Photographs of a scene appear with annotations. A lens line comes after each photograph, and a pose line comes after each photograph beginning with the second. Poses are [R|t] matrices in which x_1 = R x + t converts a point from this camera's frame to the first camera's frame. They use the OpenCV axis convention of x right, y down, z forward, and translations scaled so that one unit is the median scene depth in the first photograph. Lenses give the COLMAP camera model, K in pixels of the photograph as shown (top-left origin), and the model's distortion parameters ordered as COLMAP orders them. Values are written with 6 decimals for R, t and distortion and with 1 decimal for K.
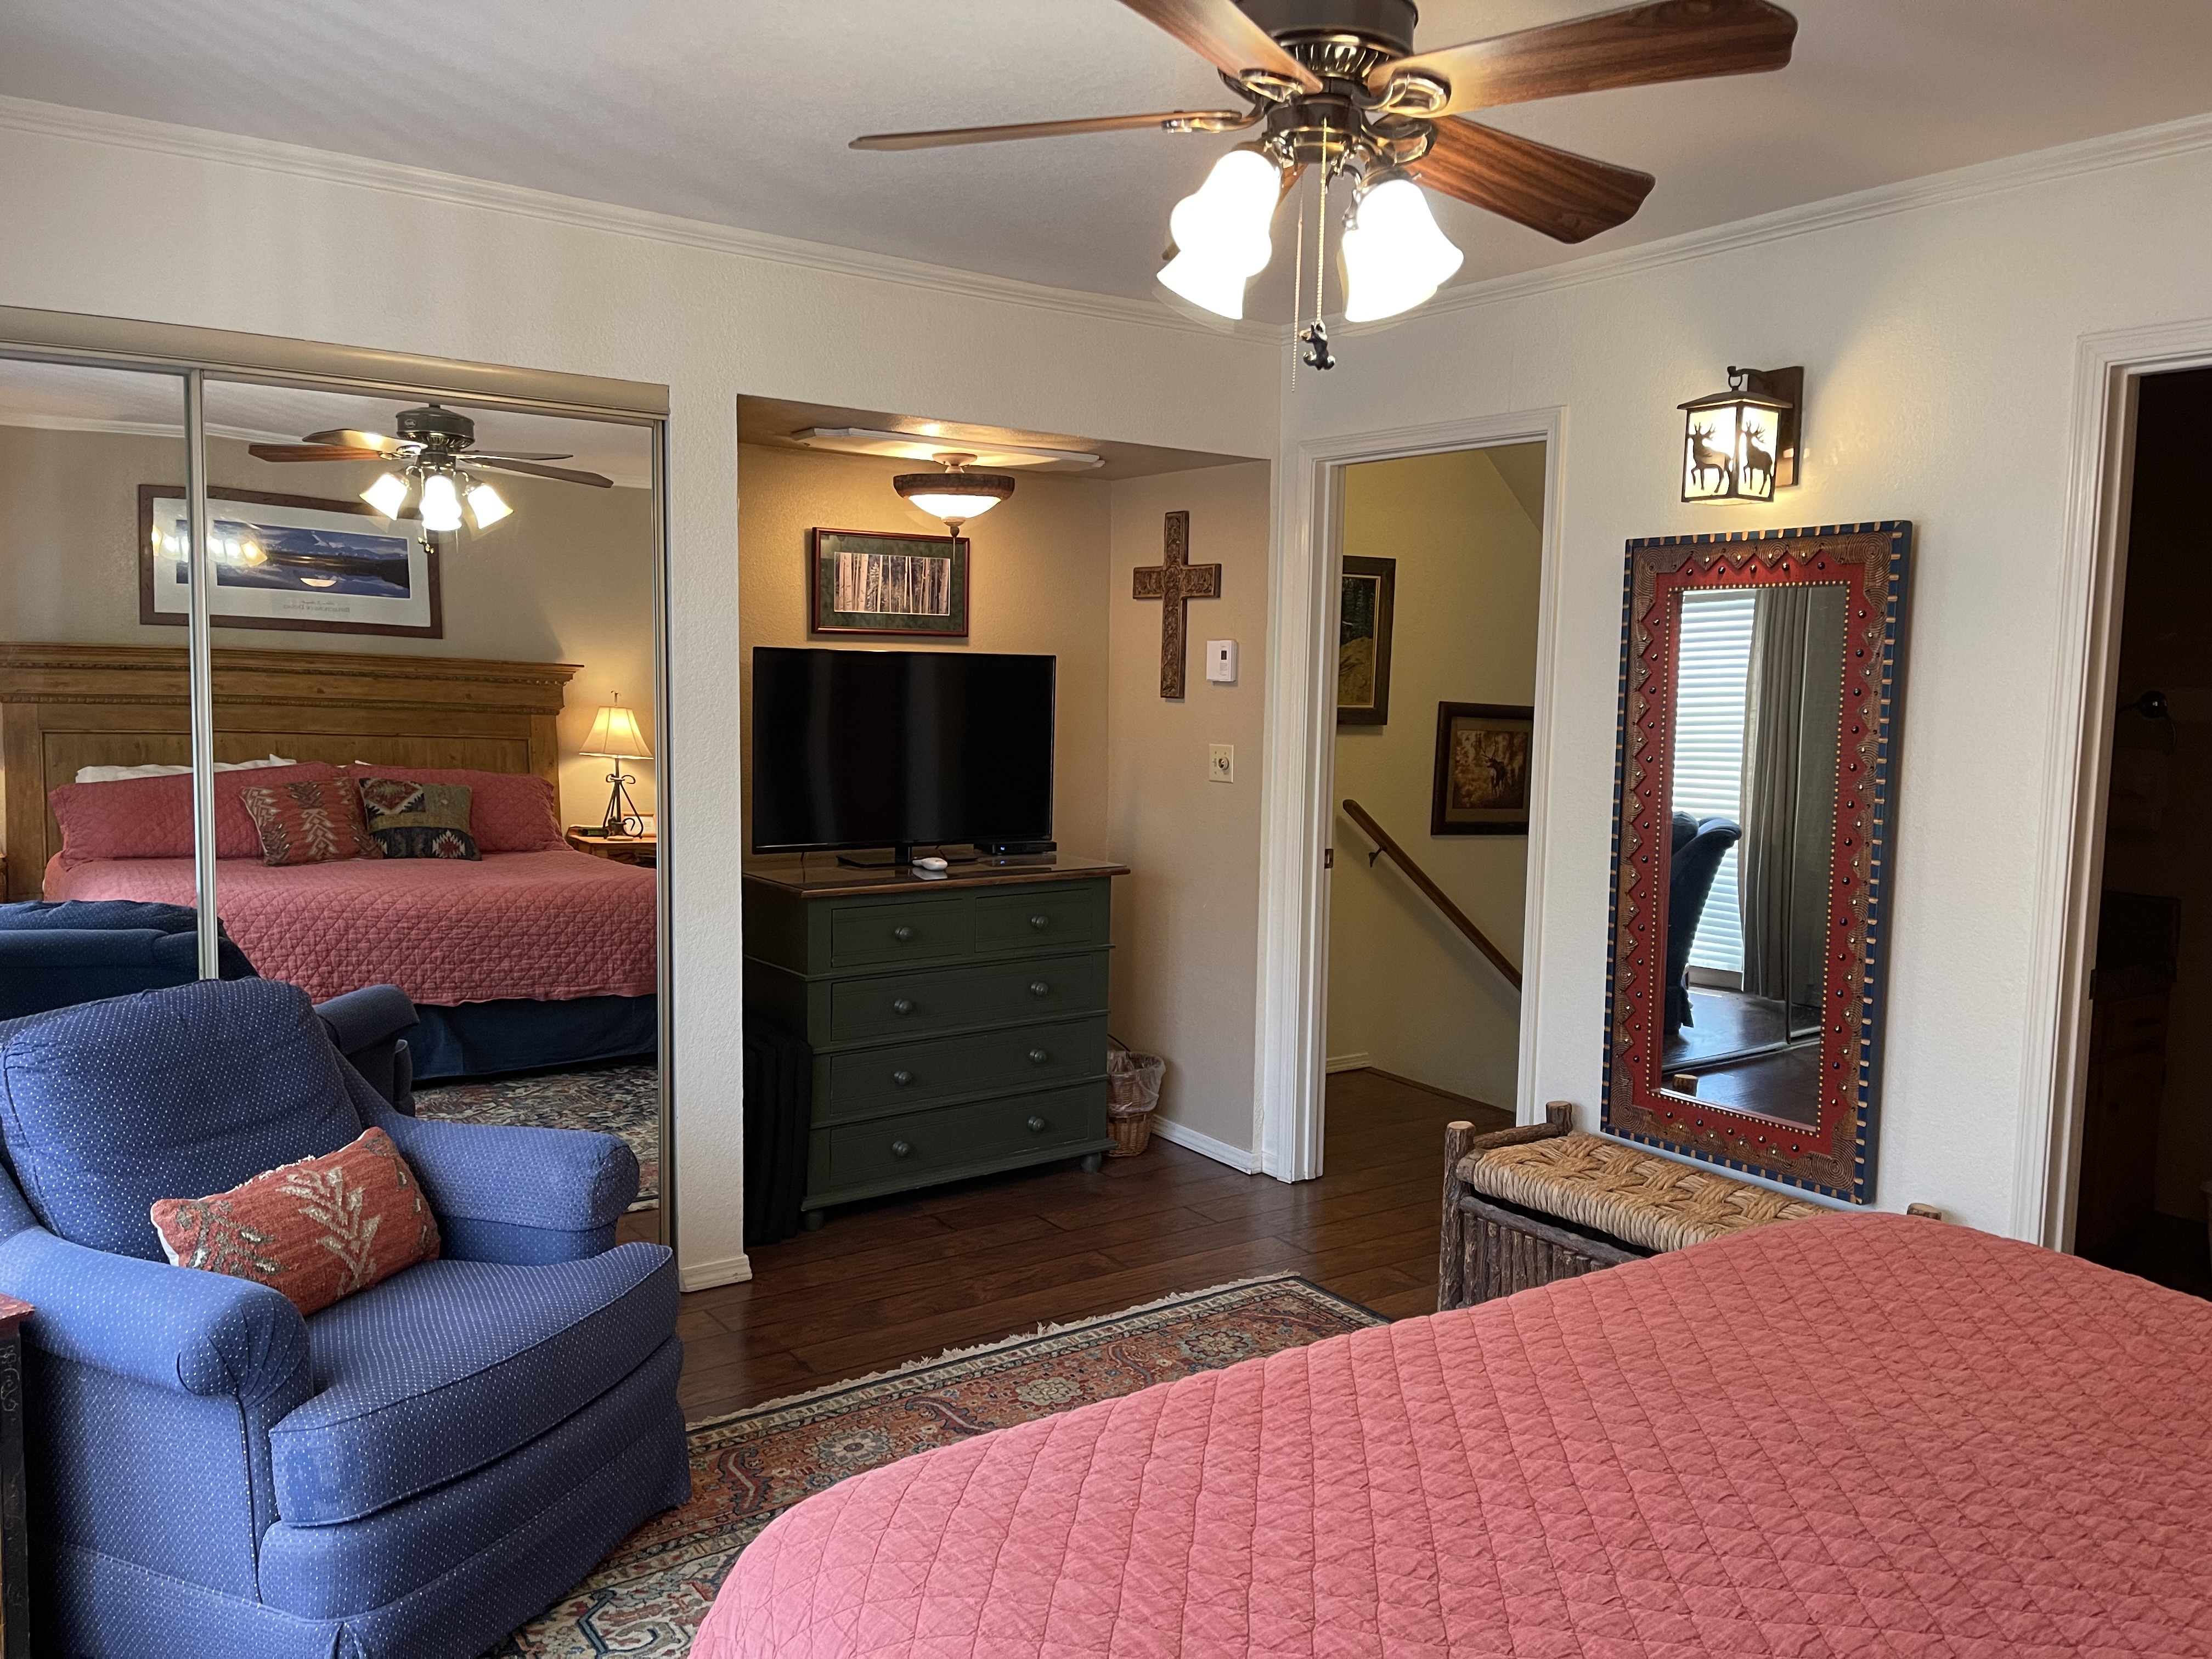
lens RADIAL K [[1544.6, 0, 1106.0], [0, 1544.6, 829.5], [0, 0, 1]] dist [0.085180, 0.000025]
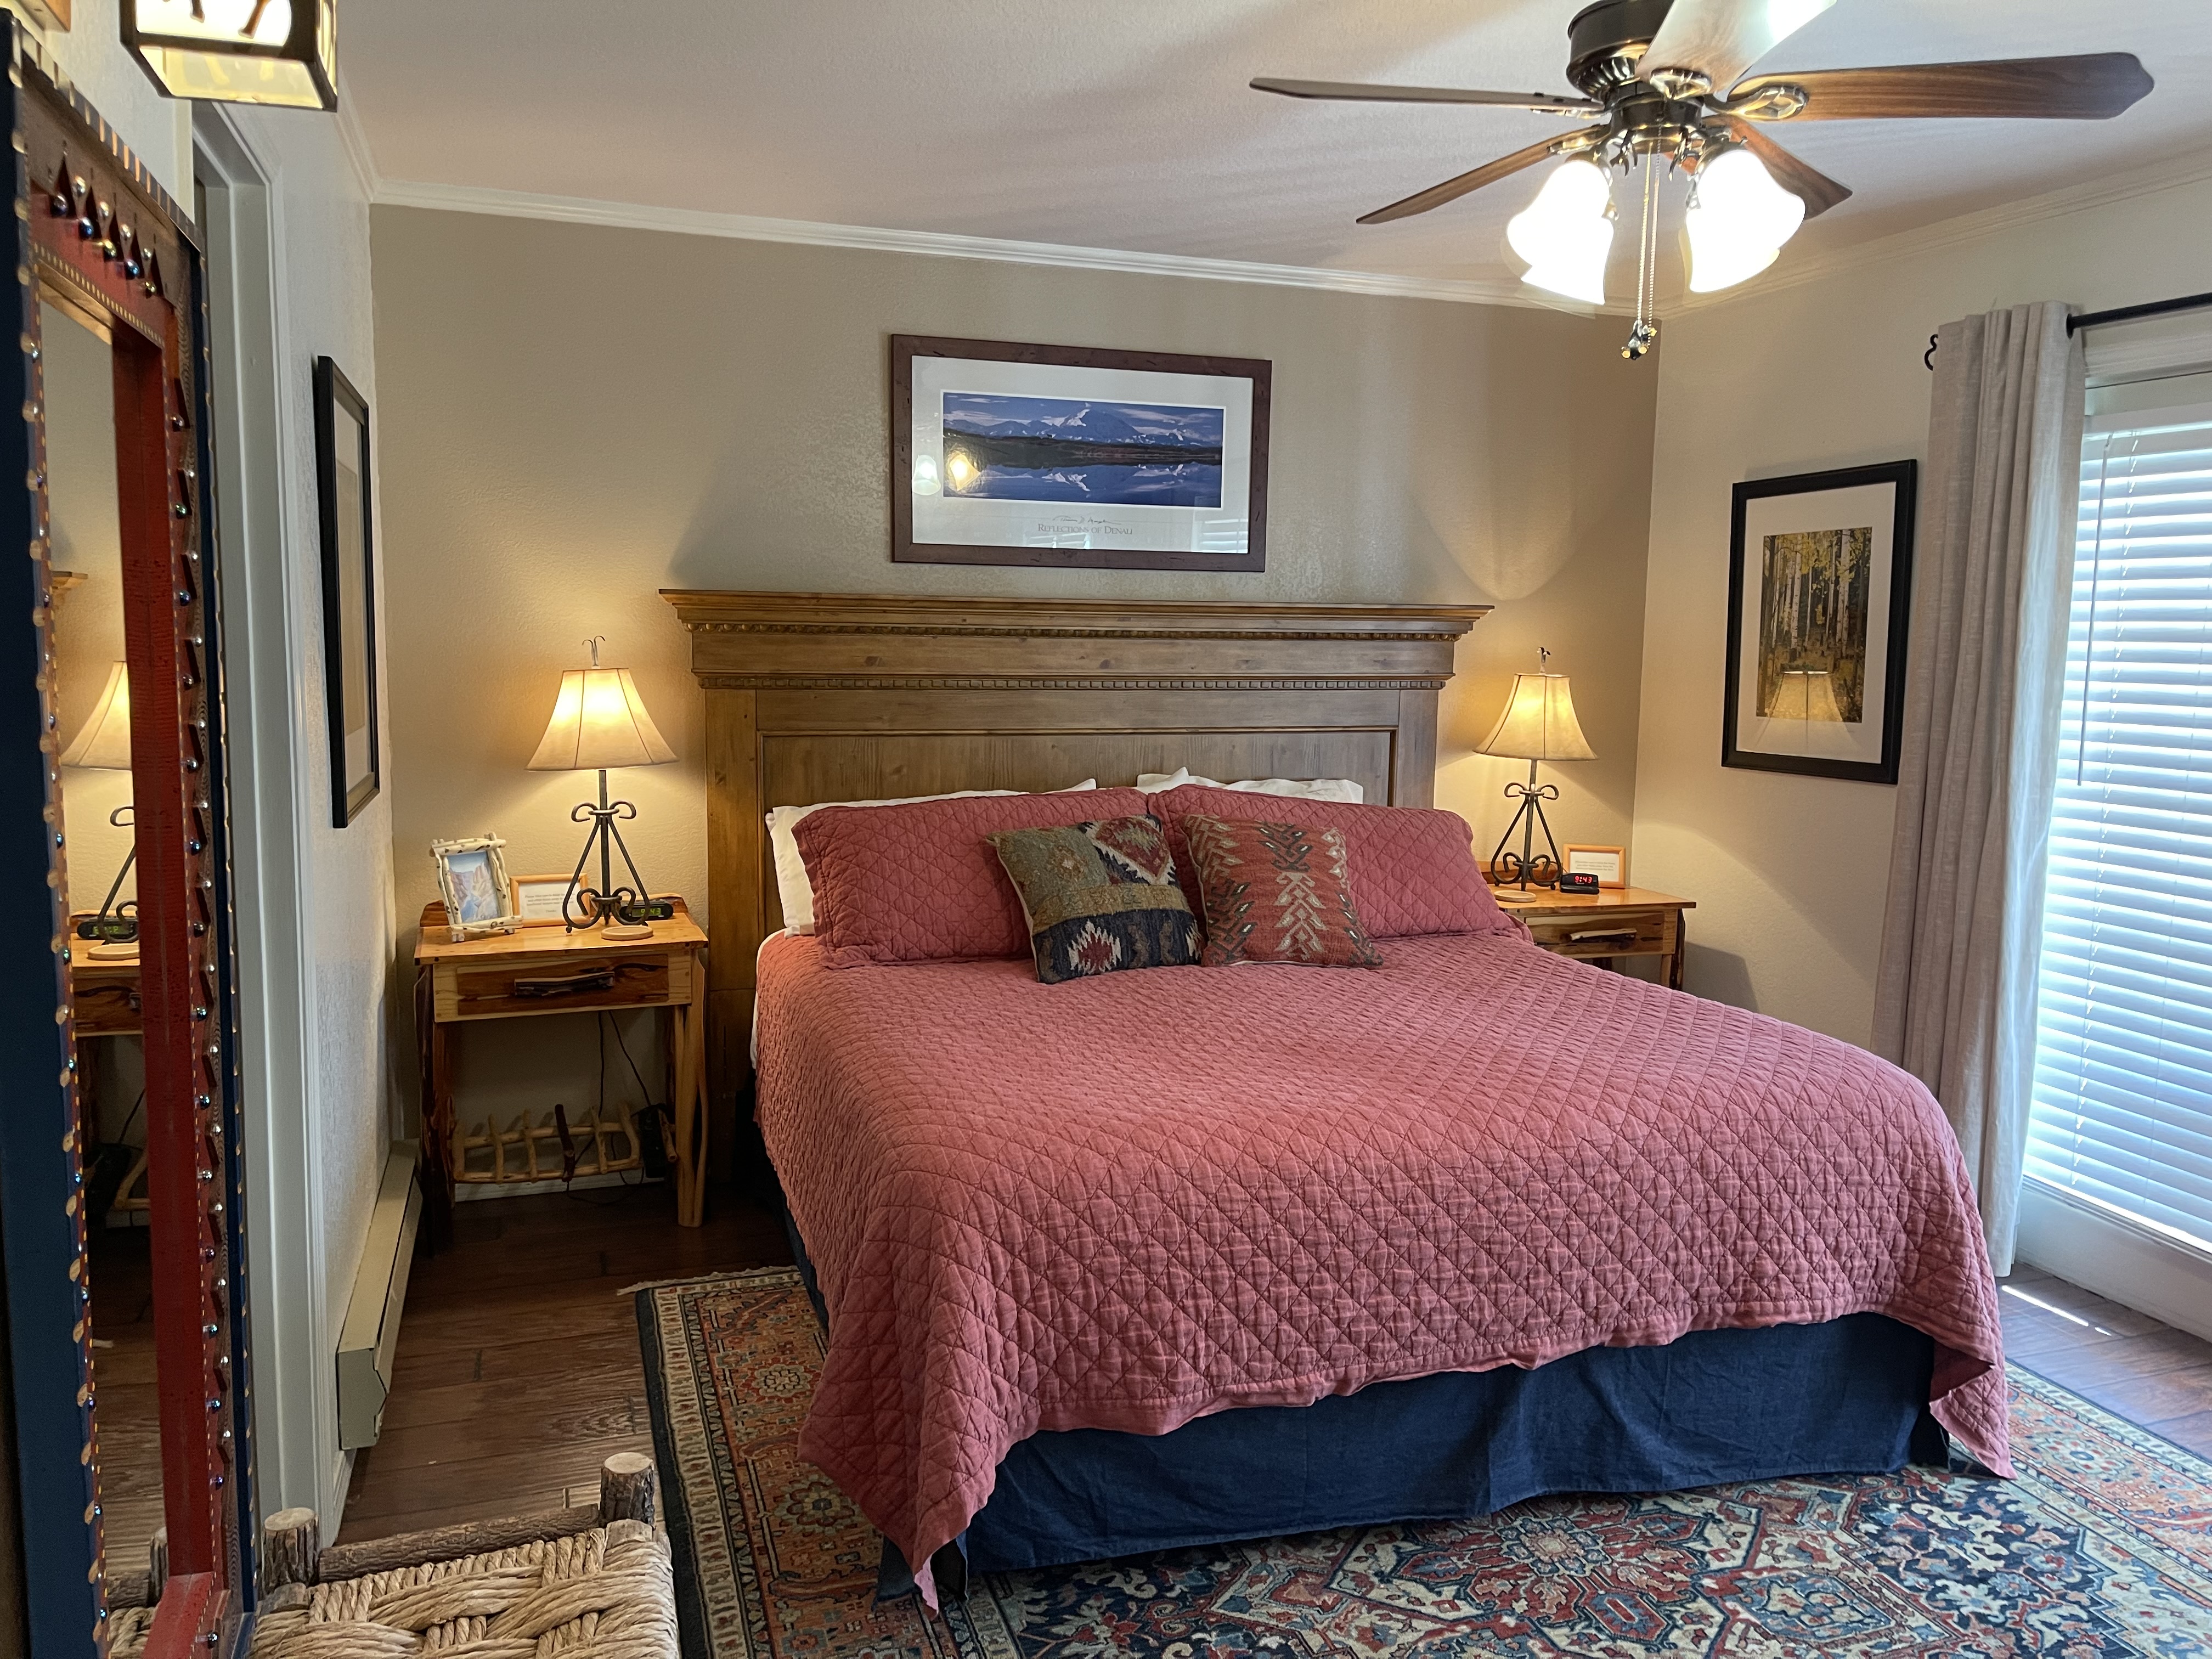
lens RADIAL K [[1694.0, 0, 1106.0], [0, 1694.0, 829.5], [0, 0, 1]] dist [0.050447, -0.048992]
pose [[0.942360, 0.017772, -0.334129, -0.258192], [-0.013458, 0.999794, 0.015224, -0.026483], [0.334331, -0.009850, 0.942404, 0.331952]]
